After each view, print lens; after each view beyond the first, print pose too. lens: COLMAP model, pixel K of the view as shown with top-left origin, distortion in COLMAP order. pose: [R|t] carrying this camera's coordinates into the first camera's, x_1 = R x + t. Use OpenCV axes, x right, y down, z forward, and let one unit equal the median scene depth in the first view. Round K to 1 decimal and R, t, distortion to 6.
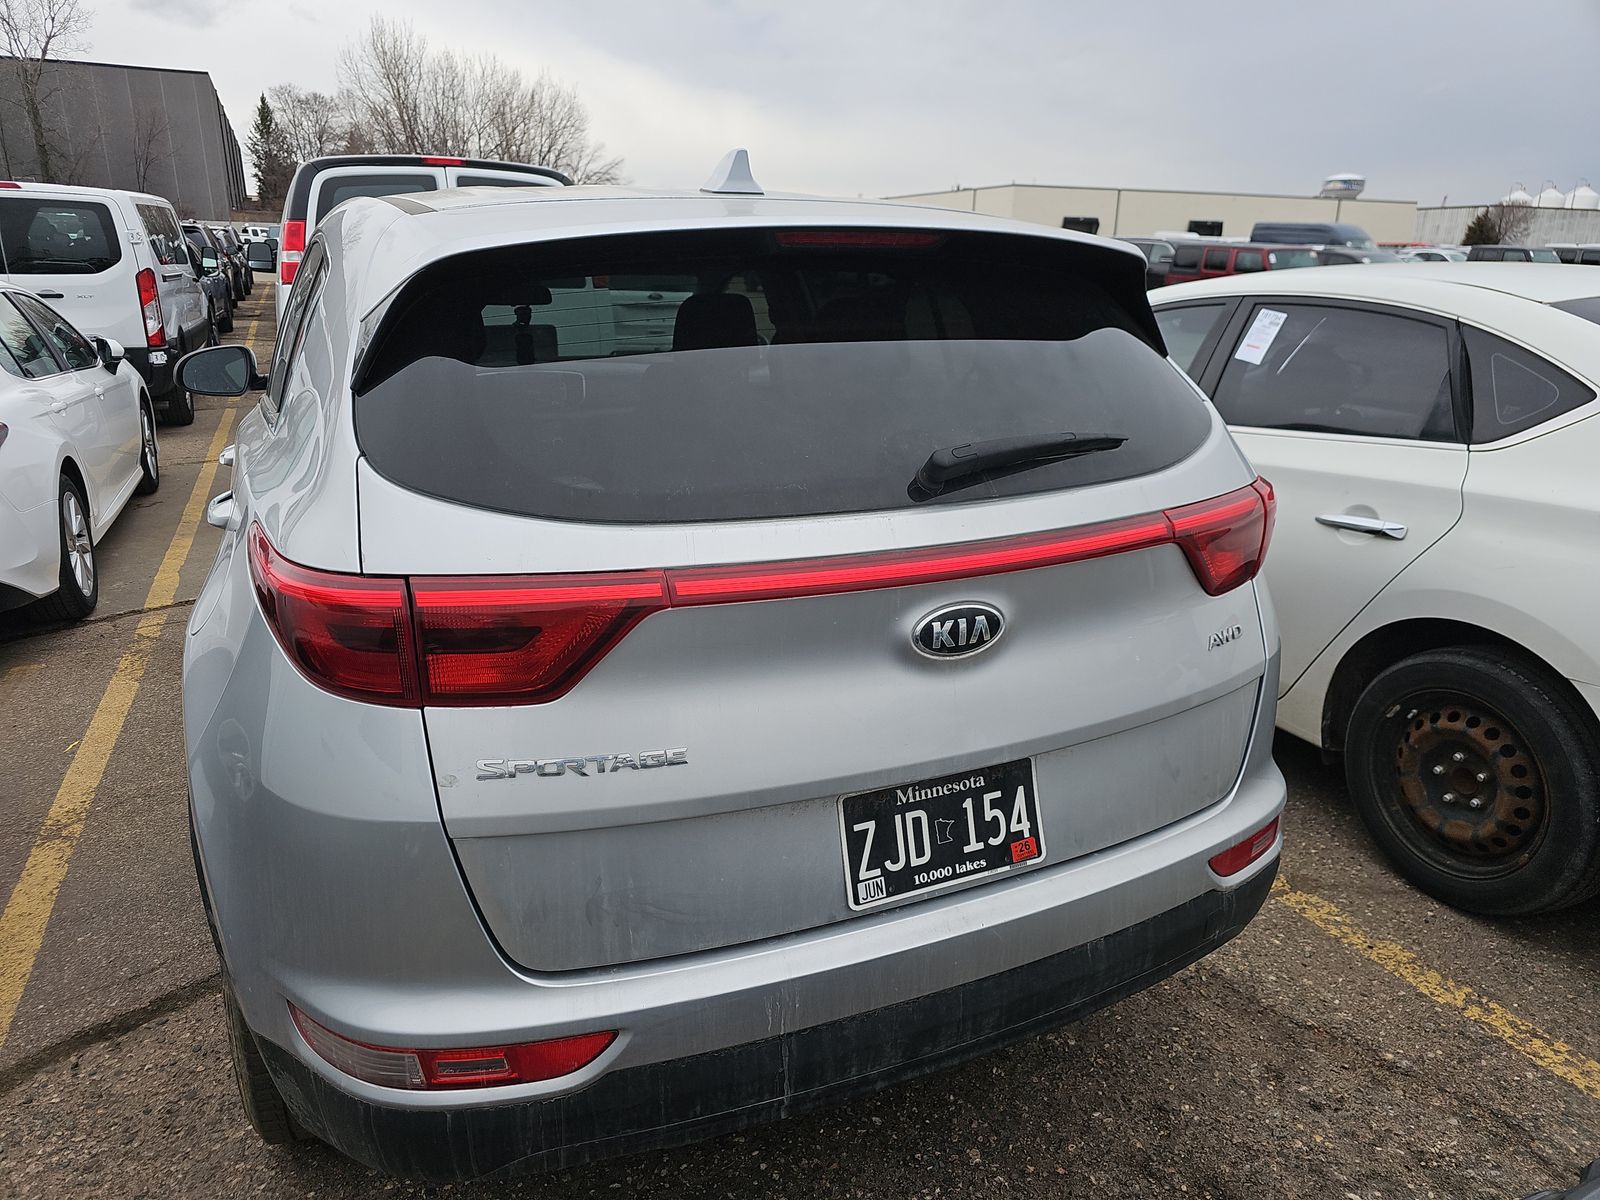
lens RADIAL K [[1075.1, 0, 790.4], [0, 1075.1, 595.0], [0, 0, 1]] dist [0.024553, -0.010825]
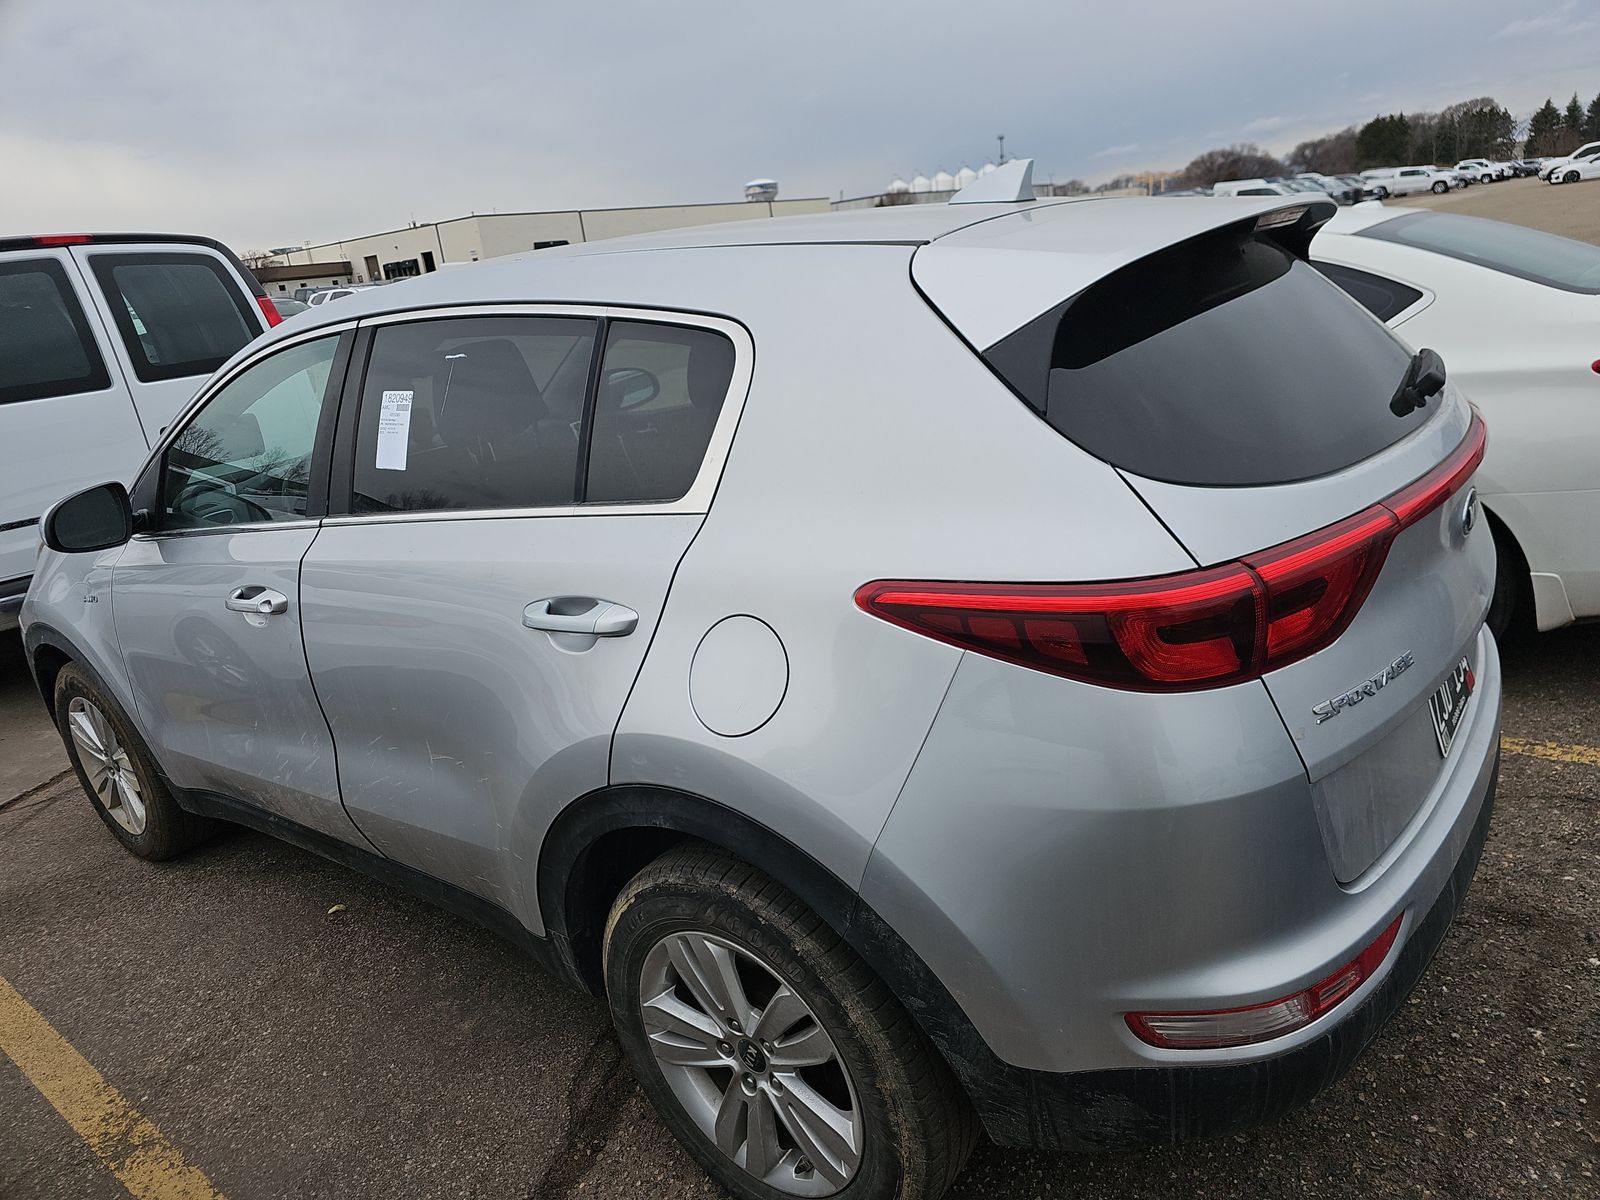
lens RADIAL K [[1075.1, 0, 796.0], [0, 1075.1, 607.7], [0, 0, 1]] dist [0.024553, -0.010825]
pose [[0.868056, -0.255835, 0.425473, -0.974481], [0.260891, 0.964199, 0.047495, -0.109721], [-0.422392, 0.069774, 0.903724, 0.181496]]
